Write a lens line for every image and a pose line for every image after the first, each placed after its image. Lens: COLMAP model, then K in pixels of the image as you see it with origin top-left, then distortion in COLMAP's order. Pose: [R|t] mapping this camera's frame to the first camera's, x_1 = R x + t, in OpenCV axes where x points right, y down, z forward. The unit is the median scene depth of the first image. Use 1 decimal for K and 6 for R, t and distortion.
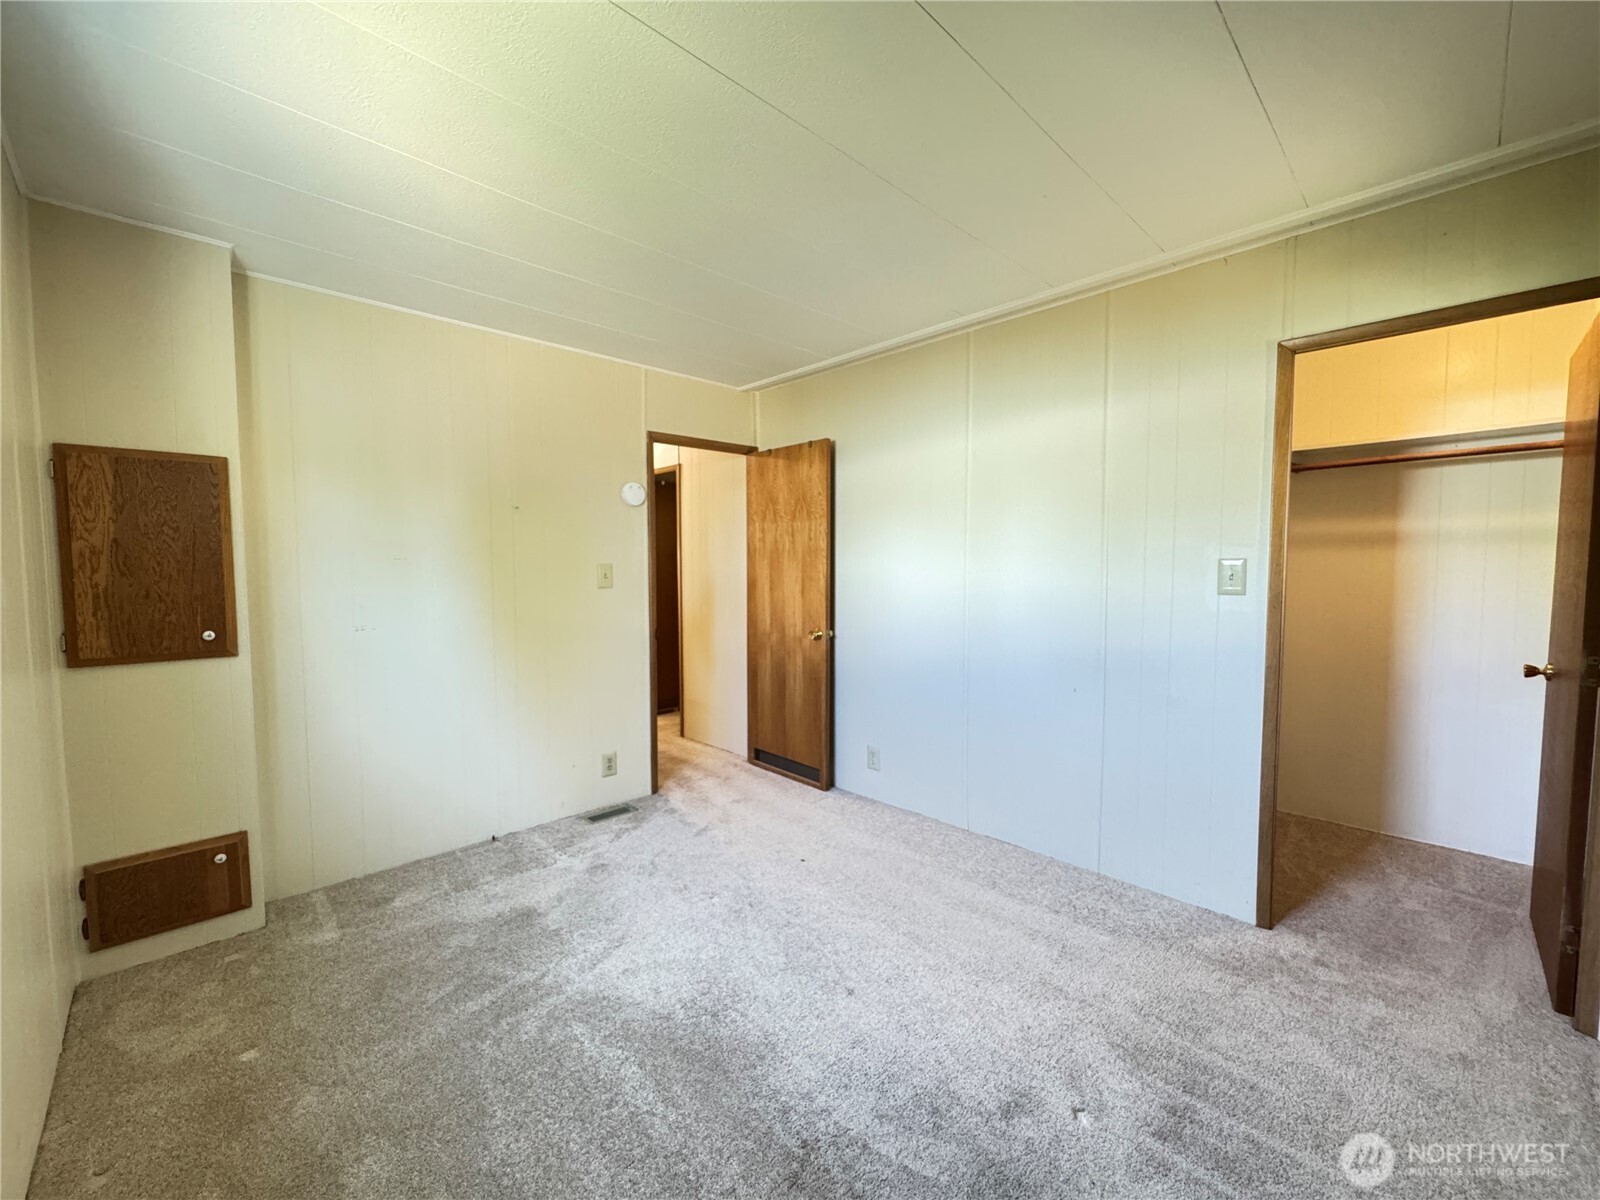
lens RADIAL K [[638.1, 0, 797.8], [0, 638.1, 599.7], [0, 0, 1]] dist [-0.003023, -0.000009]
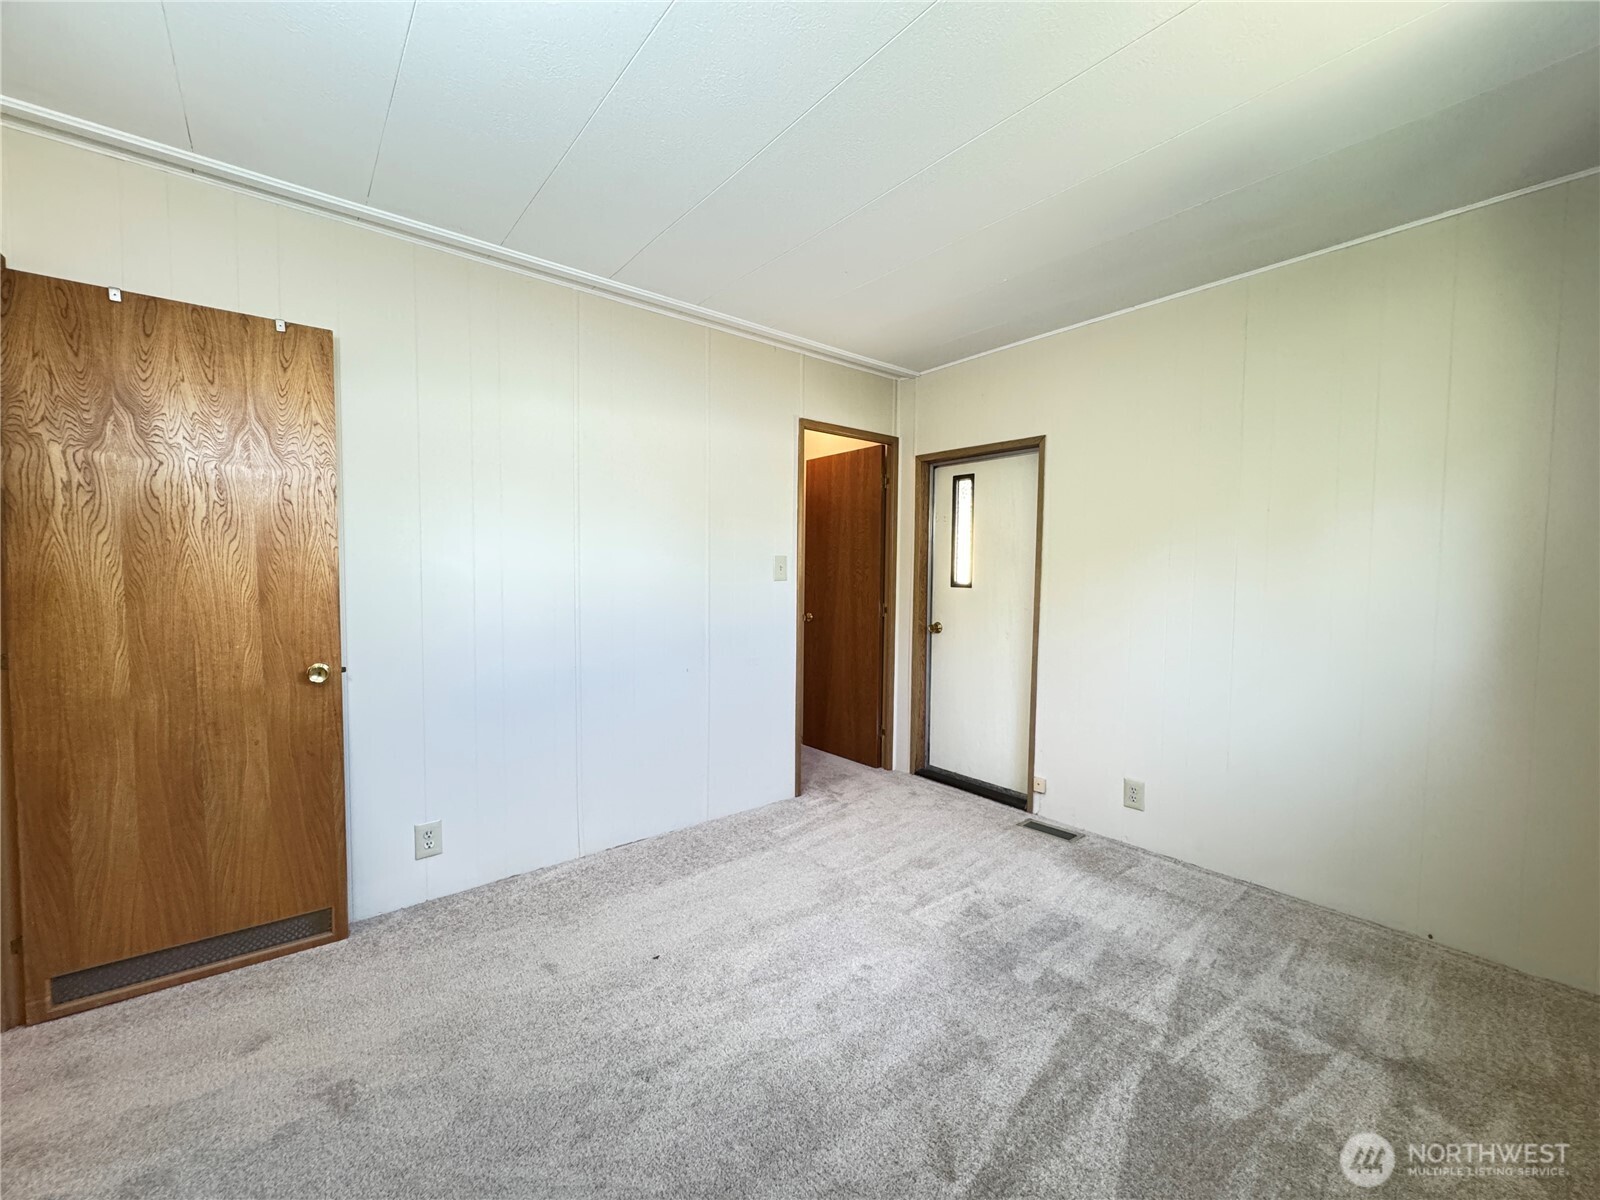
lens RADIAL K [[638.1, 0, 797.8], [0, 638.1, 599.7], [0, 0, 1]] dist [-0.003023, -0.000009]
pose [[0.075831, -0.039339, 0.996344, -0.474808], [0.038506, 0.998592, 0.036497, -0.015230], [-0.996377, 0.035598, 0.077239, 0.506422]]
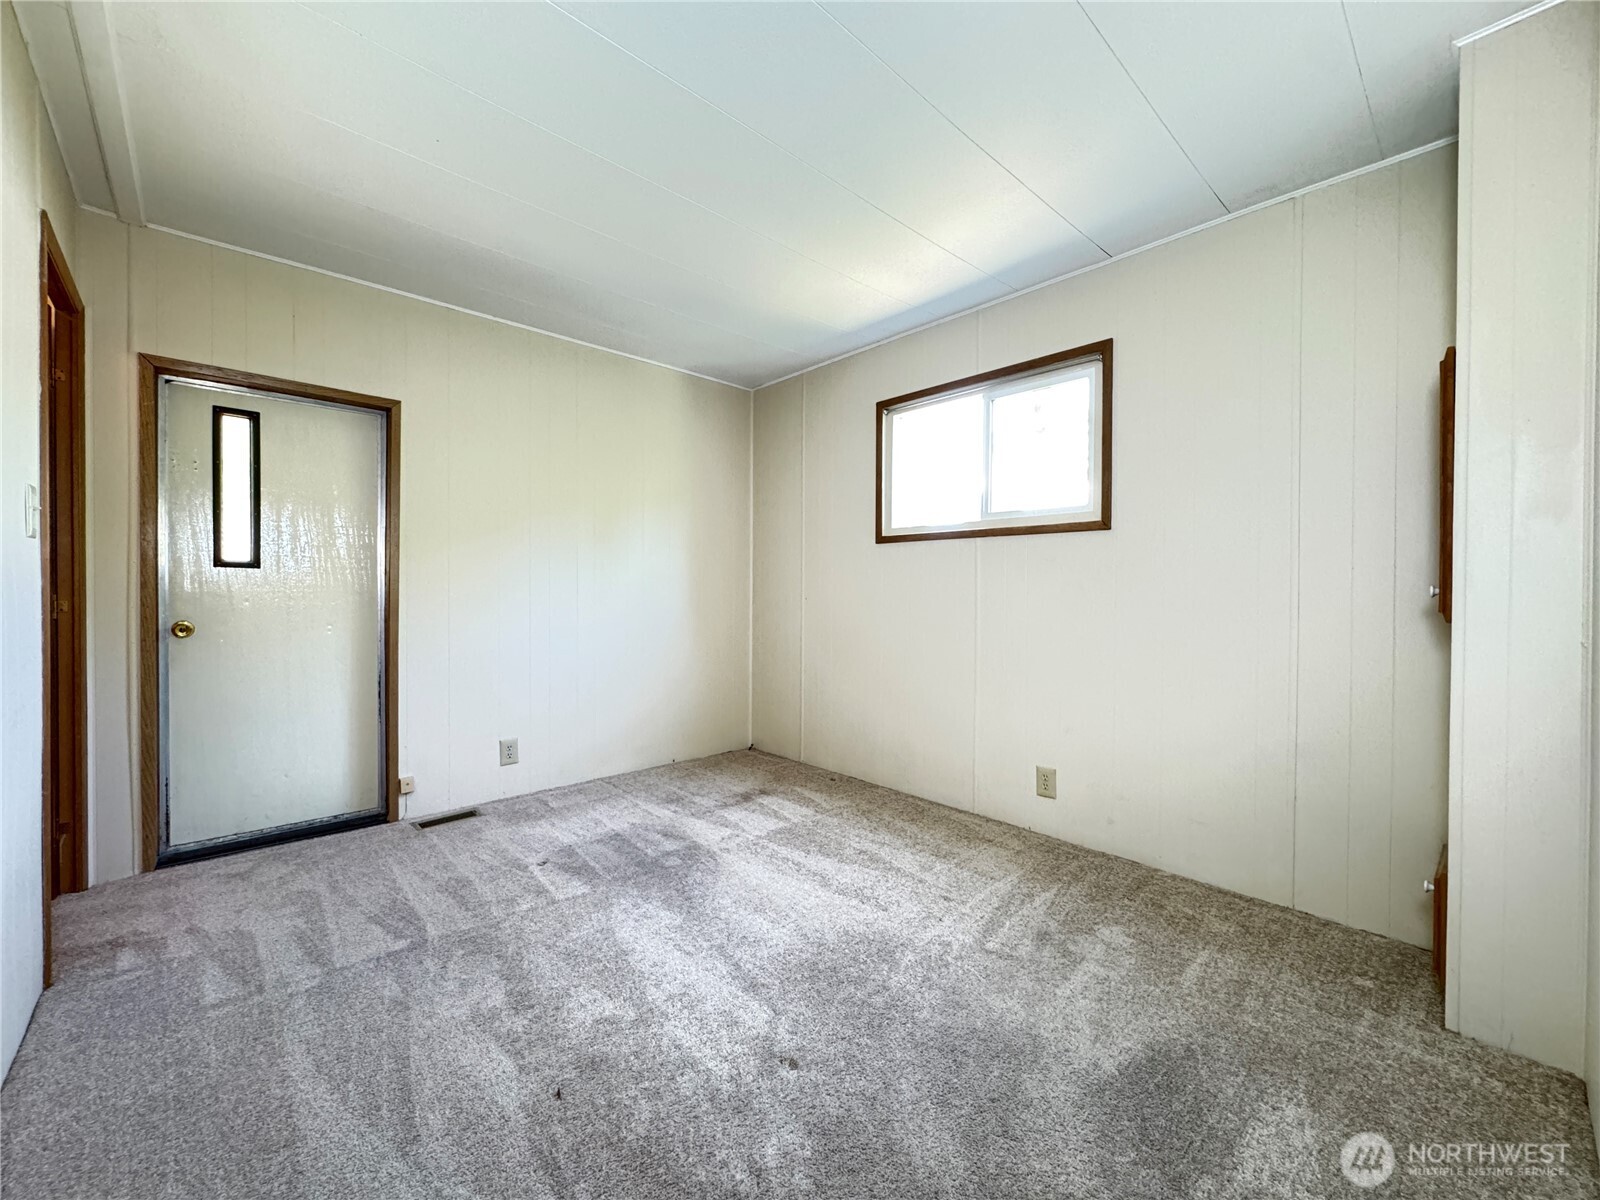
lens RADIAL K [[638.1, 0, 797.8], [0, 638.1, 599.7], [0, 0, 1]] dist [-0.003023, -0.000009]
pose [[-0.999620, 0.005689, 0.026964, -0.110594], [0.007326, 0.998113, 0.060972, 0.007340], [-0.026566, 0.061146, -0.997775, 0.998710]]
